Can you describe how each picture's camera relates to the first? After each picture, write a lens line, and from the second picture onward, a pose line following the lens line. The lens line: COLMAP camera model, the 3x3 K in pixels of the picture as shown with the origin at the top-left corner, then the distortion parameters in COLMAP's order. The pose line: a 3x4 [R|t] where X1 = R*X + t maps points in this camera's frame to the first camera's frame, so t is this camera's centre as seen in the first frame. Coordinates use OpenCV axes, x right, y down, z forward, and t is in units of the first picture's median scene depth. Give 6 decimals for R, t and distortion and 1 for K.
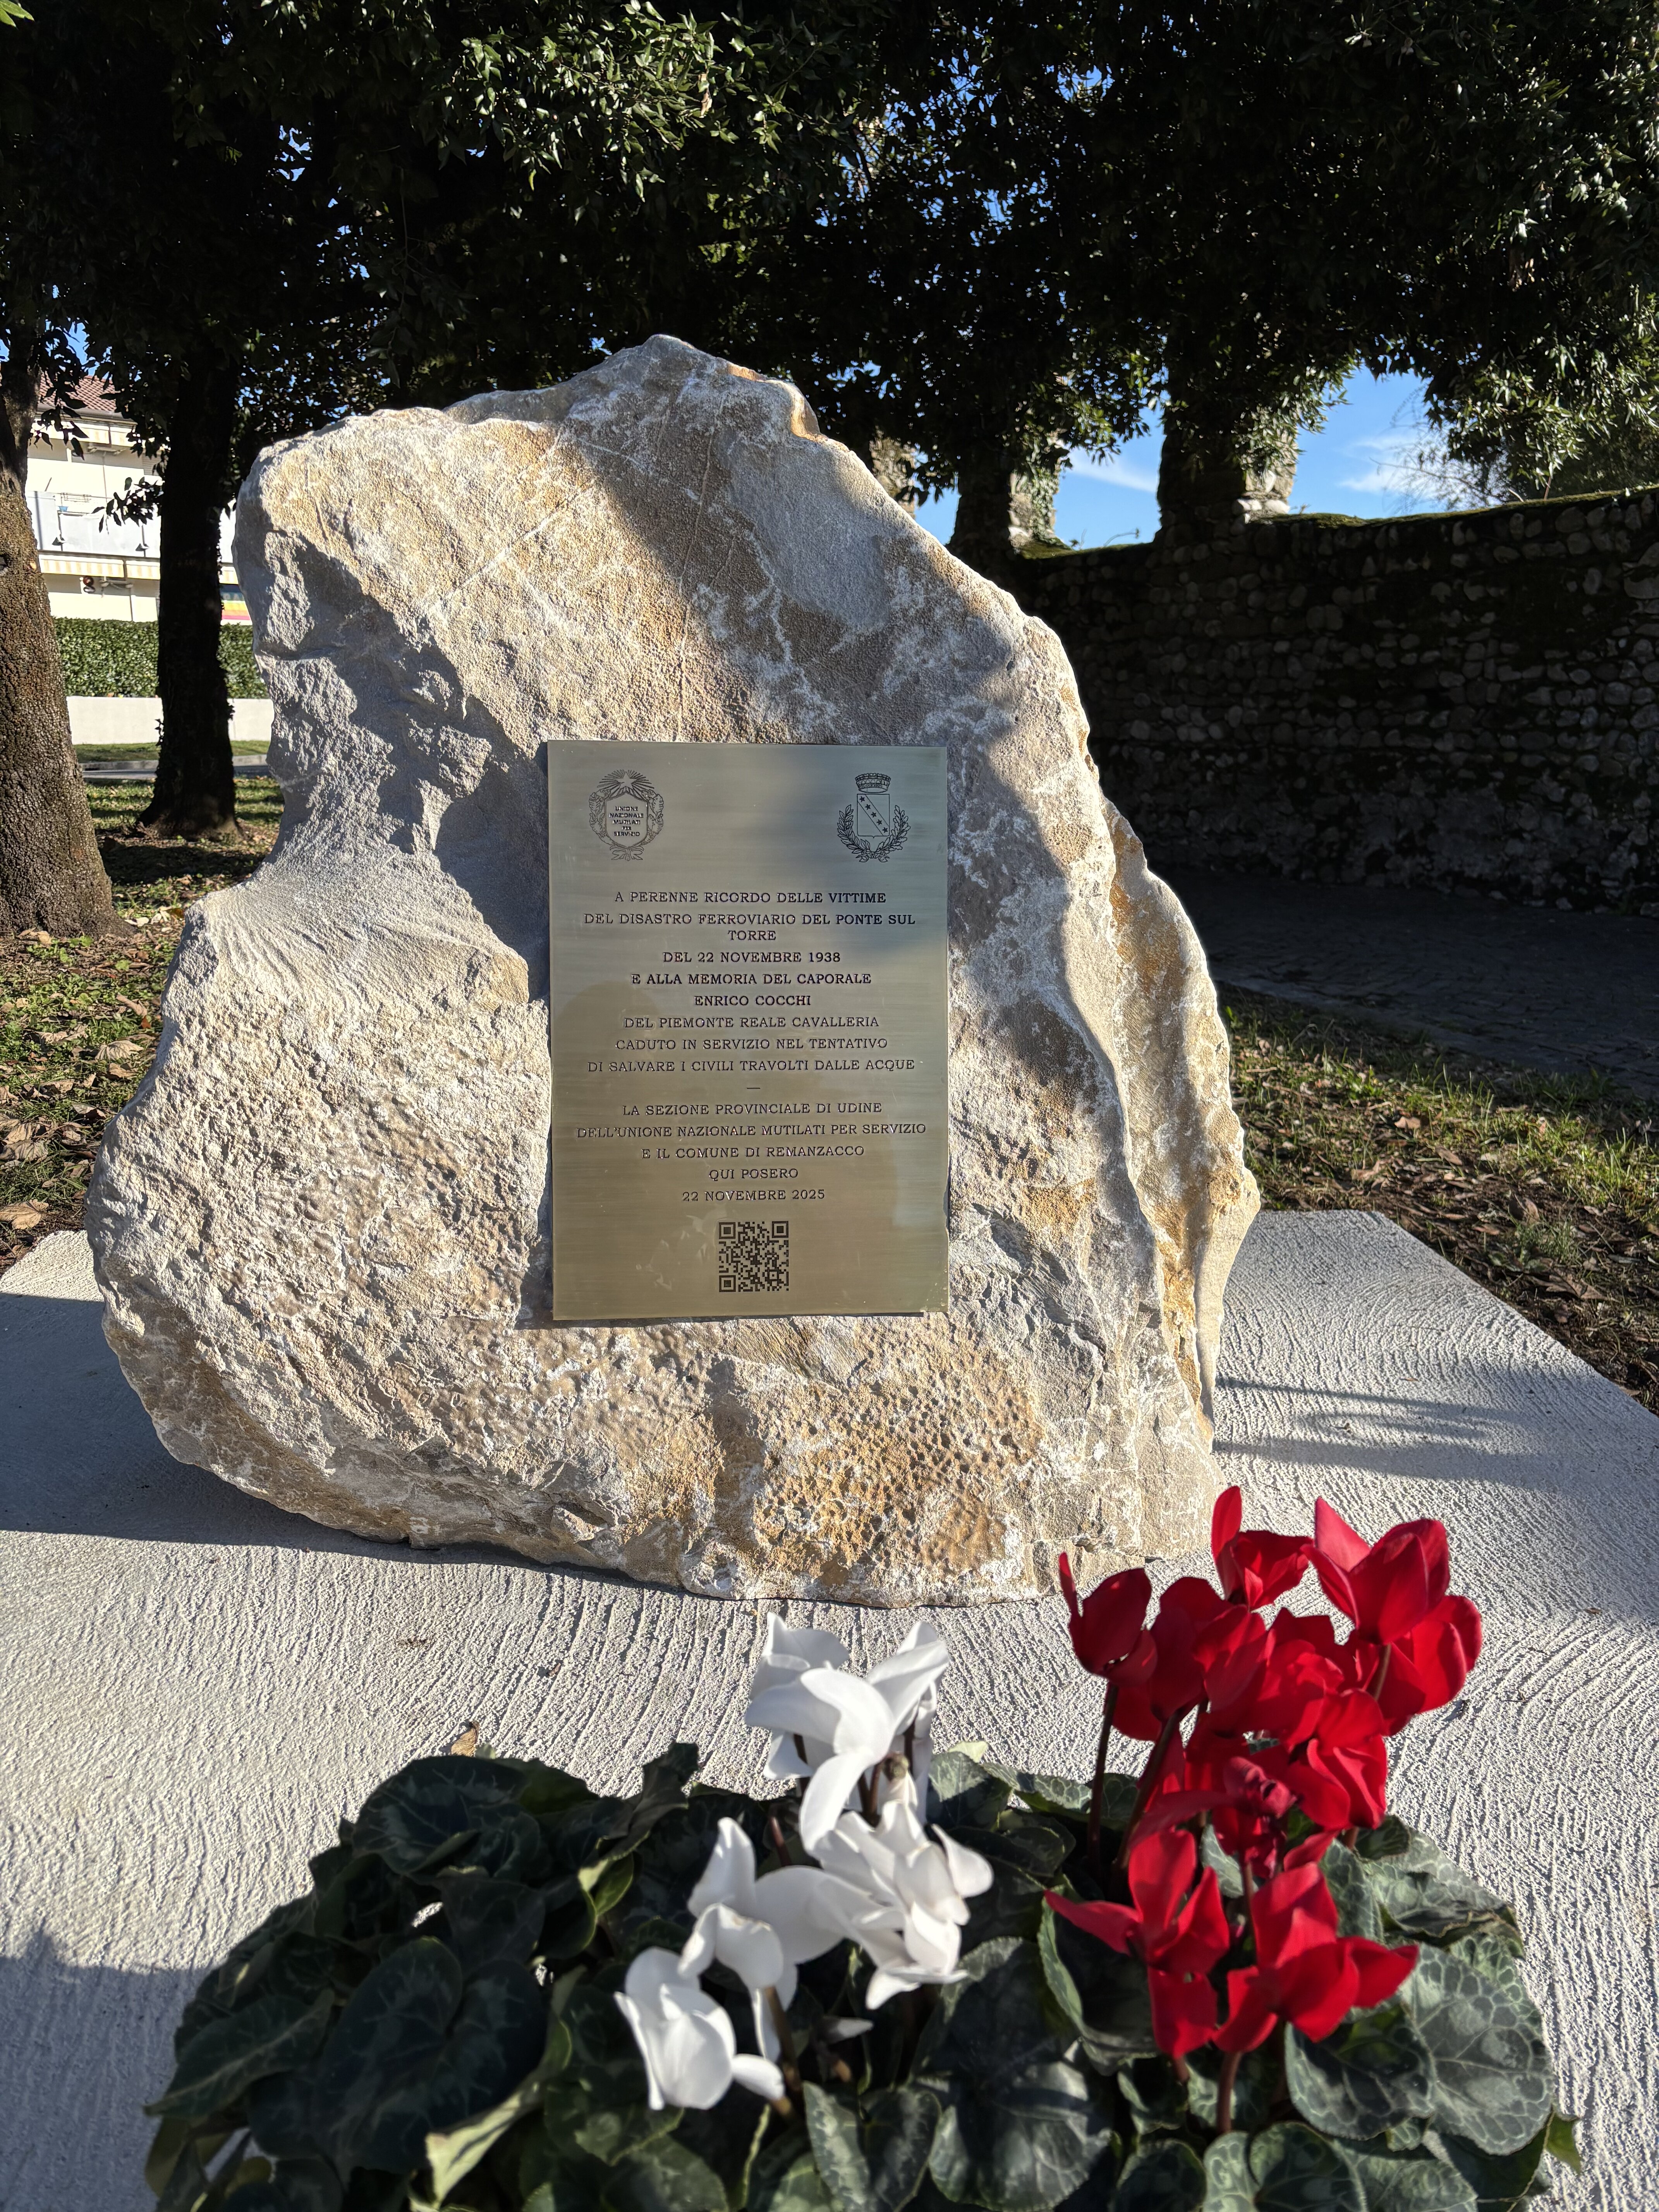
lens RADIAL K [[1688.6, 0, 823.9], [0, 1688.6, 1119.4], [0, 0, 1]] dist [0.018910, -0.016620]
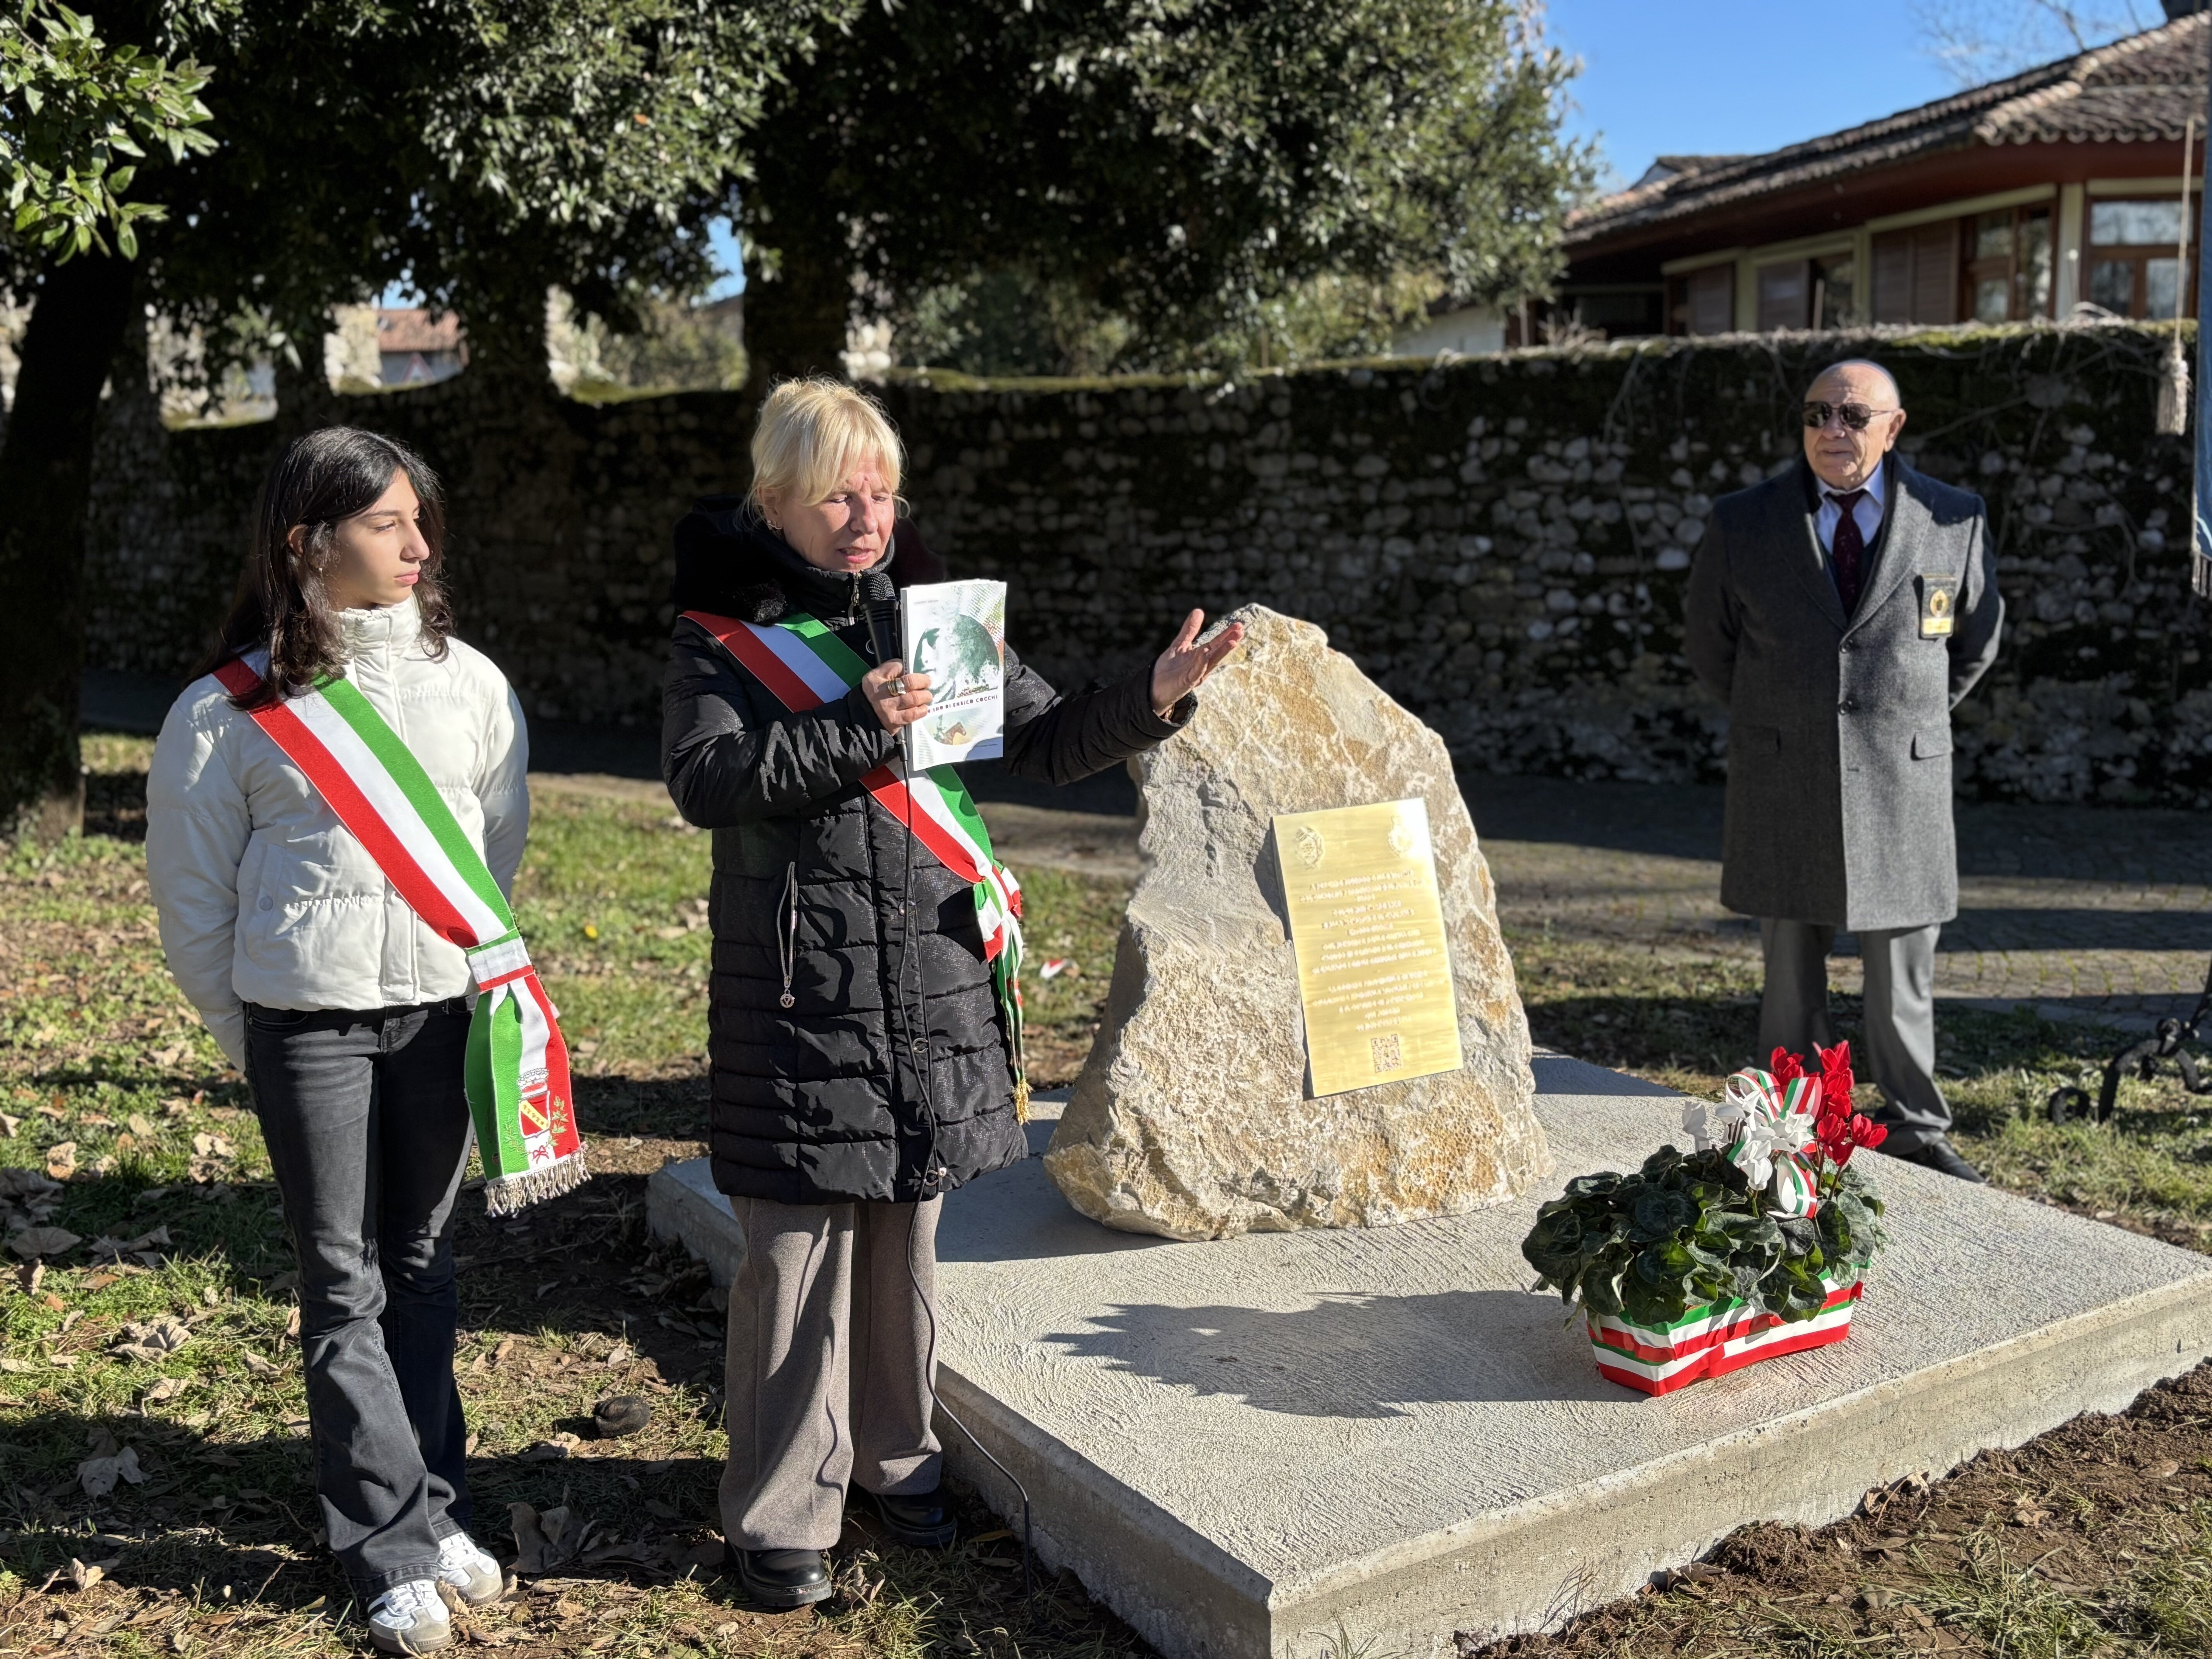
lens RADIAL K [[2384.0, 0, 1107.3], [0, 2384.0, 824.5], [0, 0, 1]] dist [0.021349, 0.000000]
pose [[0.886513, -0.097773, 0.452255, -0.560491], [0.136598, 0.989158, -0.053915, -0.028960], [-0.442080, 0.109574, 0.890258, -0.504682]]
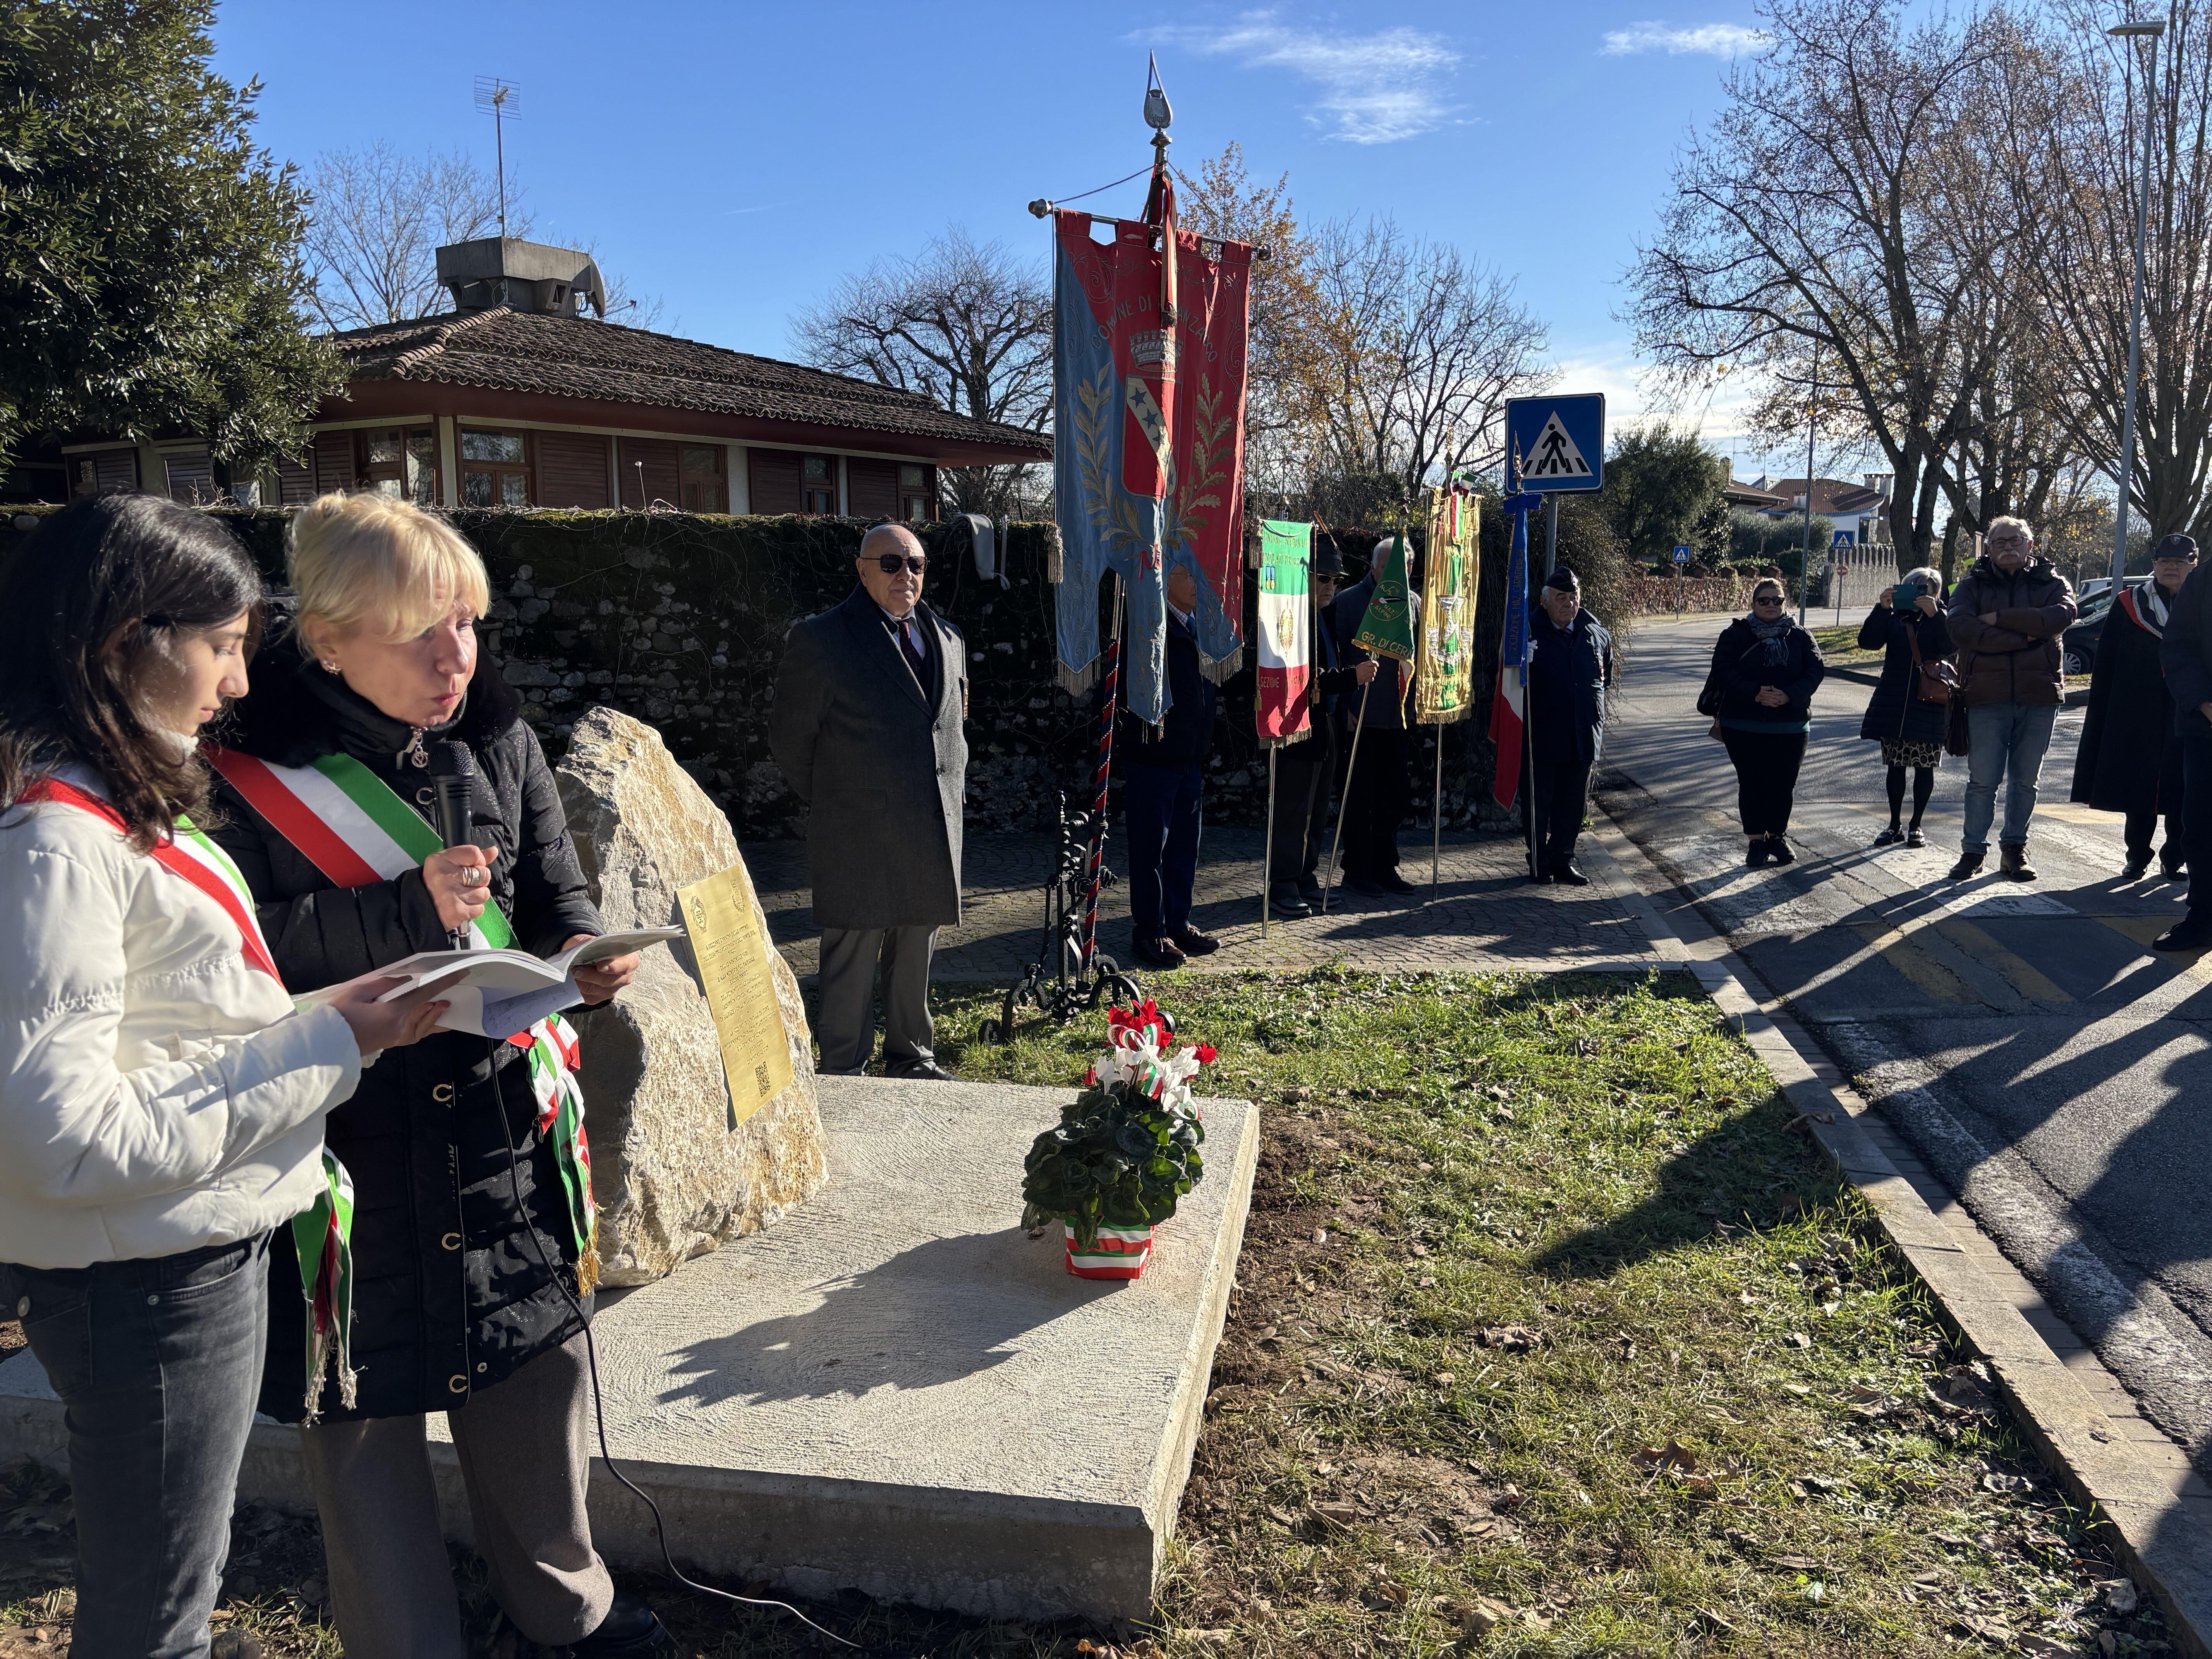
lens RADIAL K [[1688.6, 0, 1125.6], [0, 1688.6, 820.8], [0, 0, 1]] dist [0.018910, -0.016620]
pose [[0.248383, -0.144078, 0.957887, -0.754197], [0.244563, 0.966168, 0.081908, -0.120451], [-0.937281, 0.213920, 0.275215, -0.083957]]
